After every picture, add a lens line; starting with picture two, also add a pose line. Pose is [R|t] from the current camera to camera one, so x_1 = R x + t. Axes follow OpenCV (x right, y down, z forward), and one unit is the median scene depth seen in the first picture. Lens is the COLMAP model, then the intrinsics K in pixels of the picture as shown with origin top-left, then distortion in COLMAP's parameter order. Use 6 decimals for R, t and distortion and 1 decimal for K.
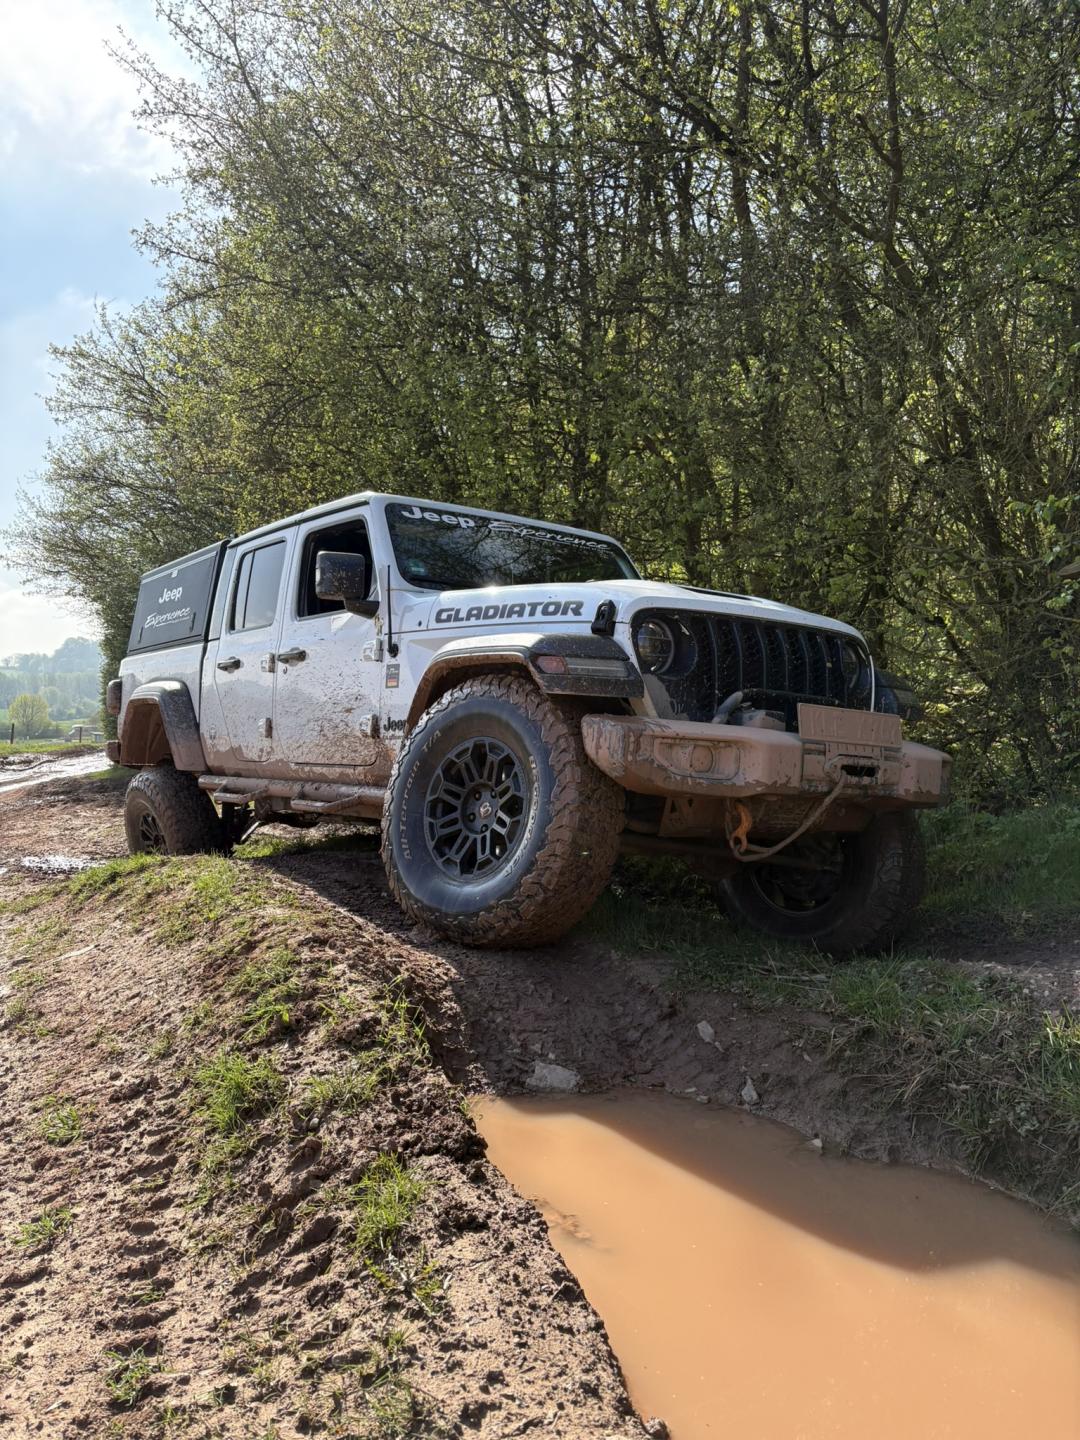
lens RADIAL K [[1093.7, 0, 536.4], [0, 1093.7, 727.8], [0, 0, 1]] dist [0.015707, -0.014475]
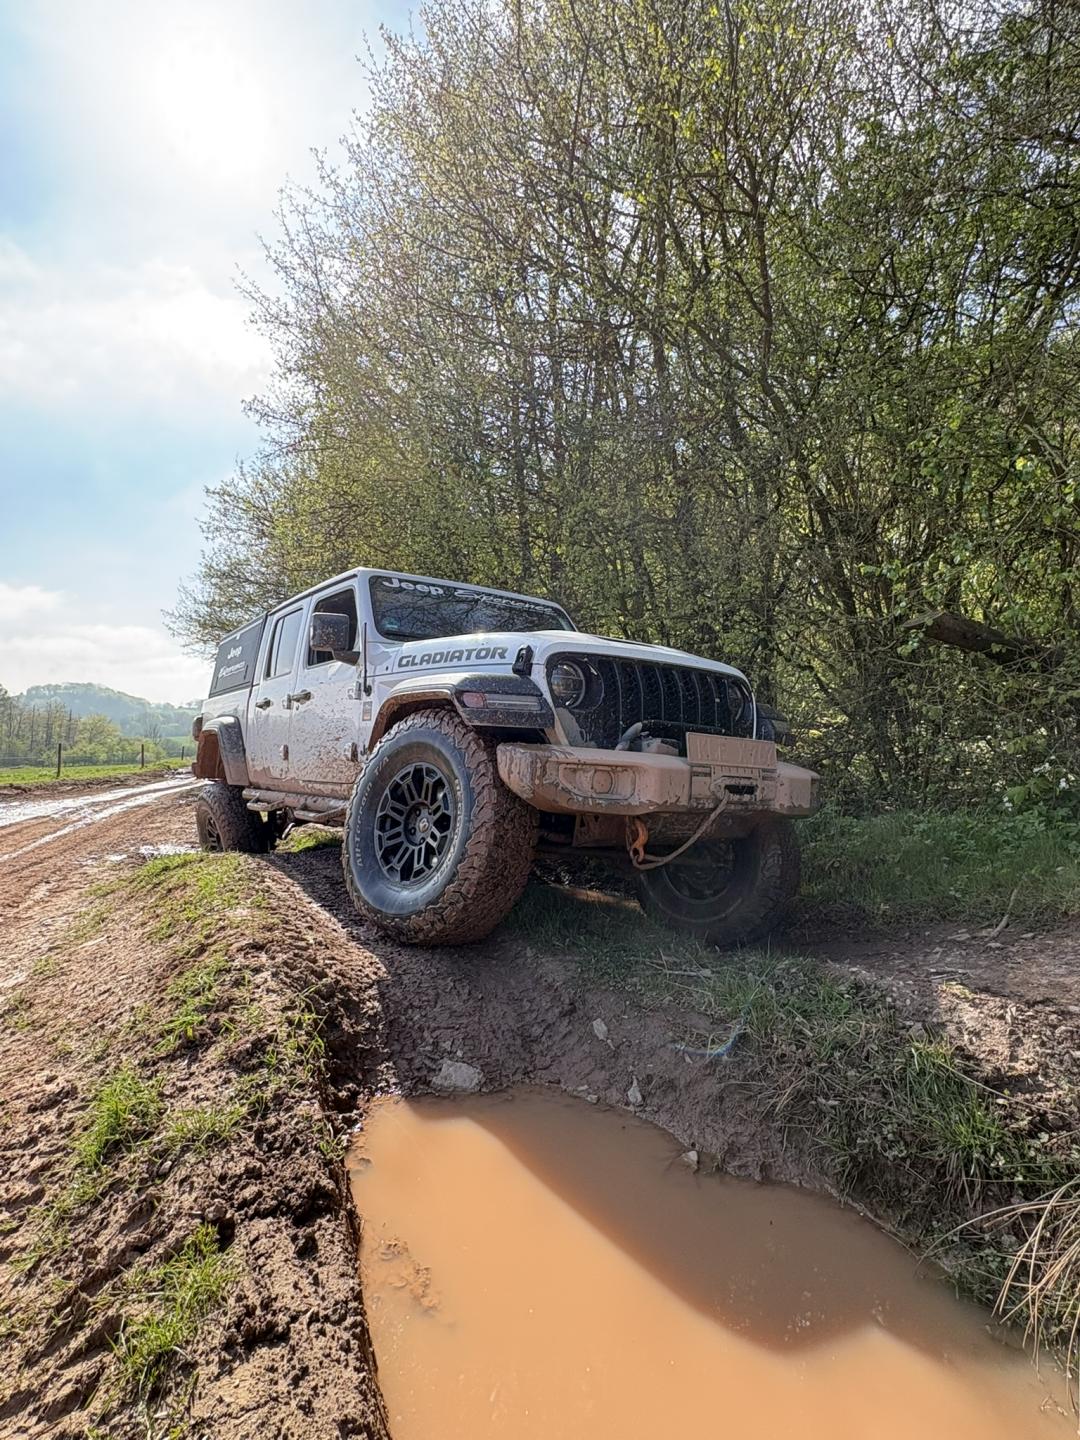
lens RADIAL K [[739.6, 0, 539.0], [0, 739.6, 721.8], [0, 0, 1]] dist [-0.016969, 0.007738]
pose [[0.999966, -0.005239, -0.006300, 0.083895], [0.005025, 0.999427, -0.033458, -0.008057], [0.006472, 0.033425, 0.999420, 0.205903]]
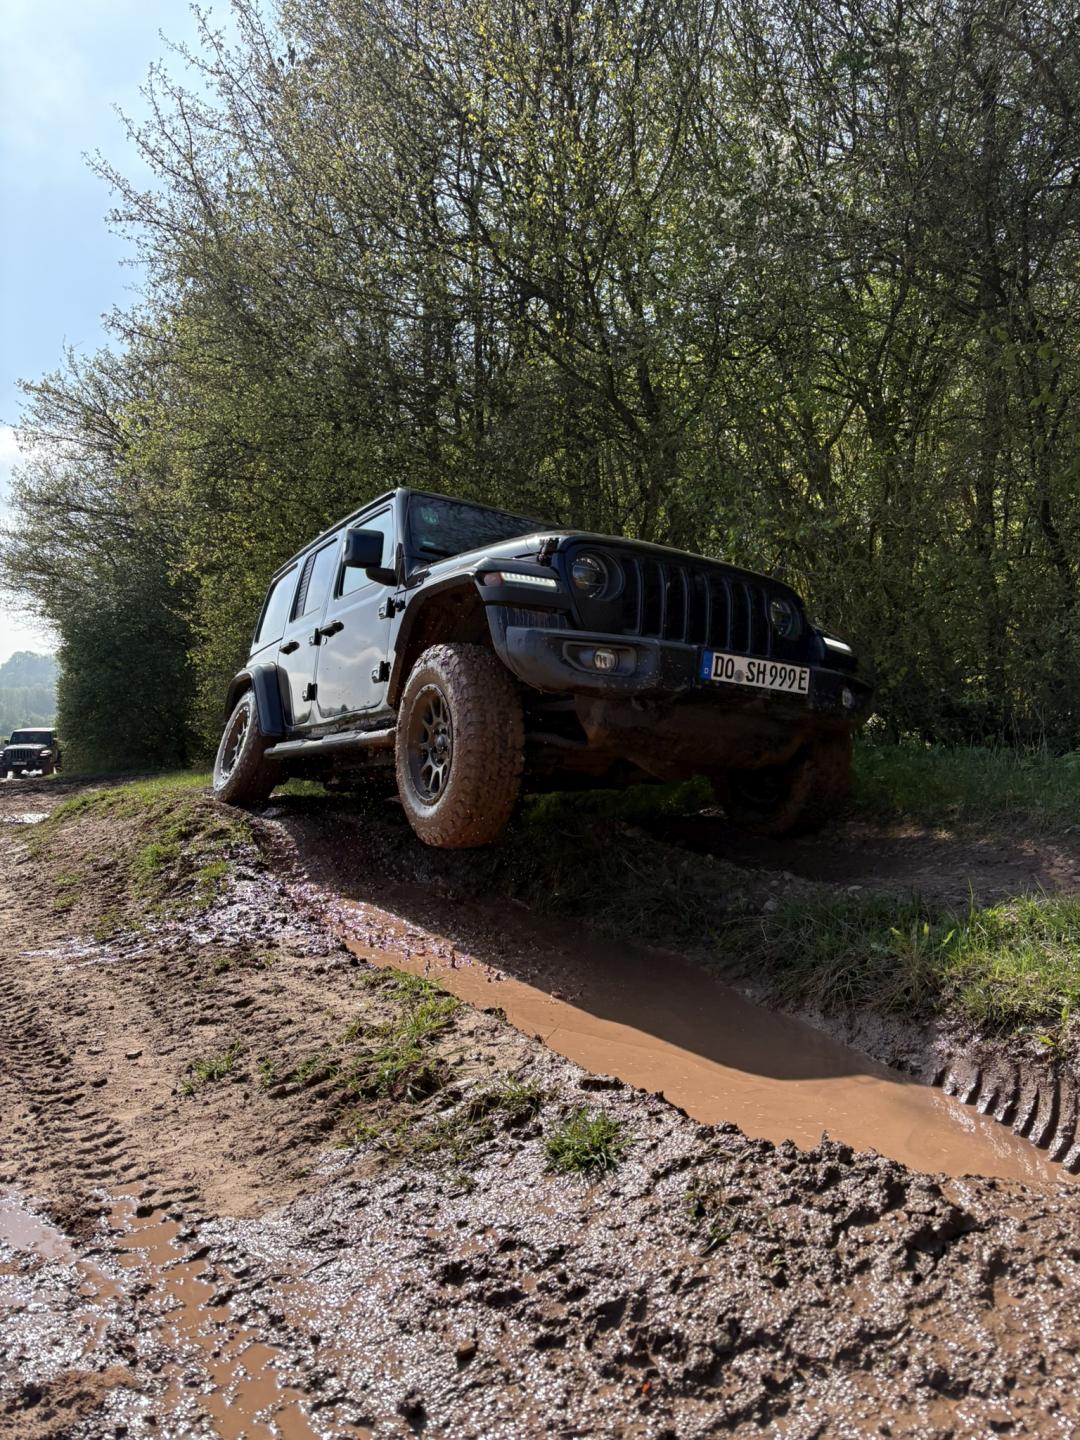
lens RADIAL K [[1093.7, 0, 544.0], [0, 1093.7, 716.0], [0, 0, 1]] dist [0.015707, -0.014475]
pose [[0.998774, 0.016202, 0.046776, 0.245734], [-0.014717, 0.999382, -0.031914, 0.080598], [-0.047264, 0.031186, 0.998395, -0.768948]]
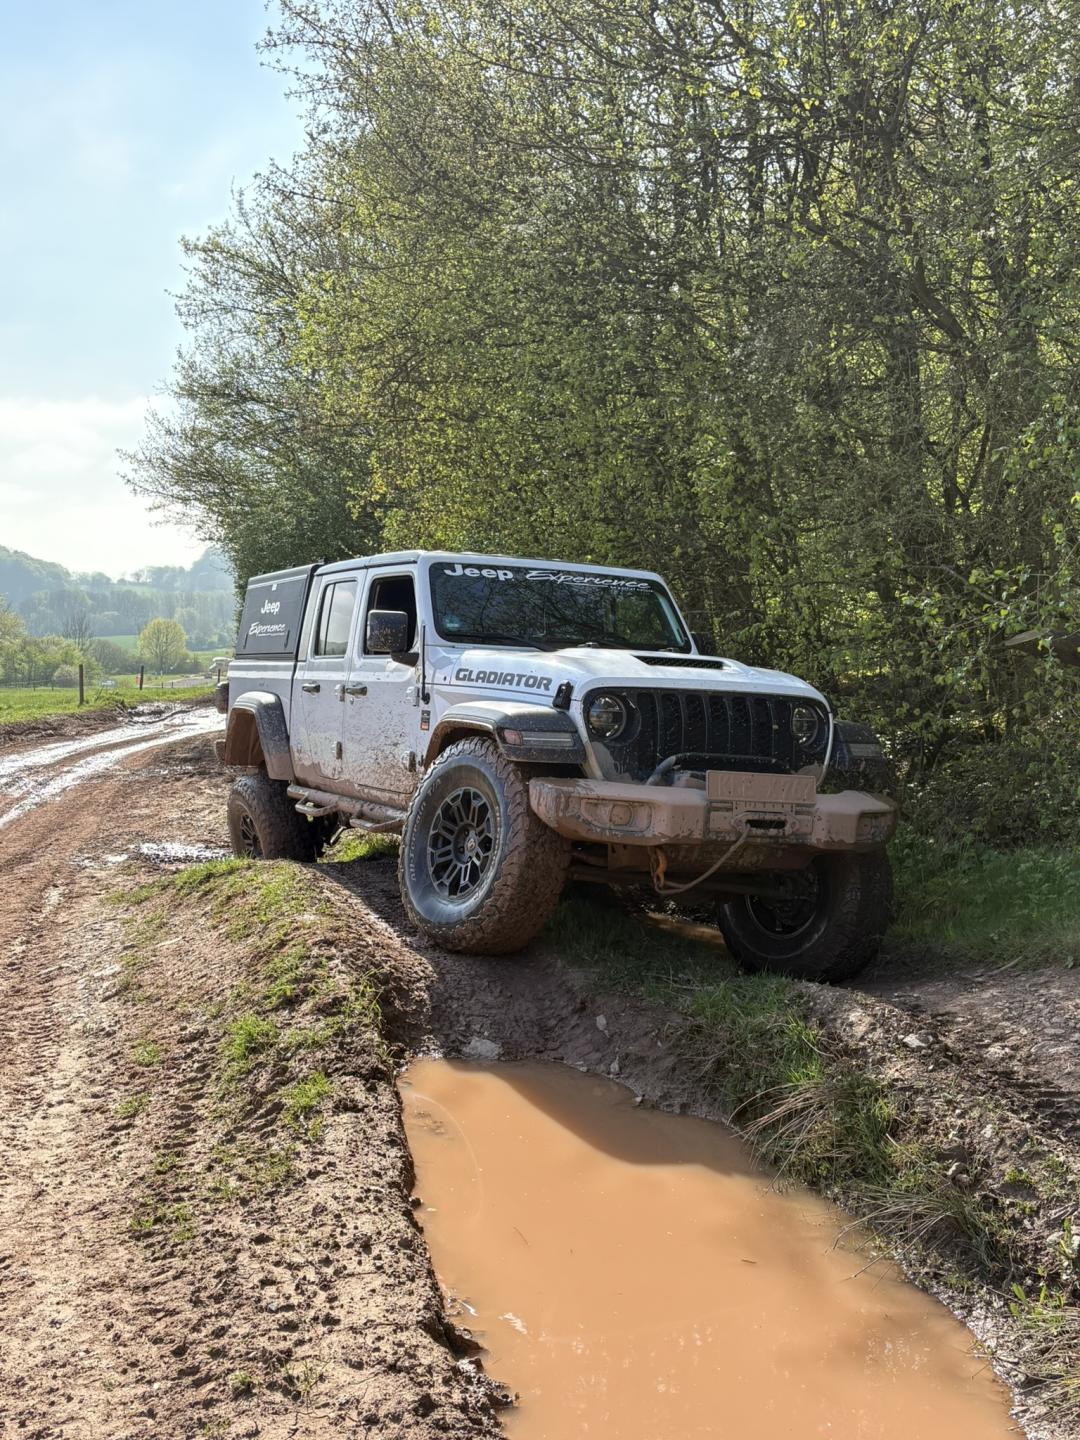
lens RADIAL K [[1438.5, 0, 531.2], [0, 1438.5, 708.9], [0, 0, 1]] dist [0.034616, 0.000000]
pose [[0.983091, 0.016669, -0.182360, 0.326613], [-0.010793, 0.999392, 0.033164, -0.139348], [0.182802, -0.030635, 0.982672, -0.624952]]
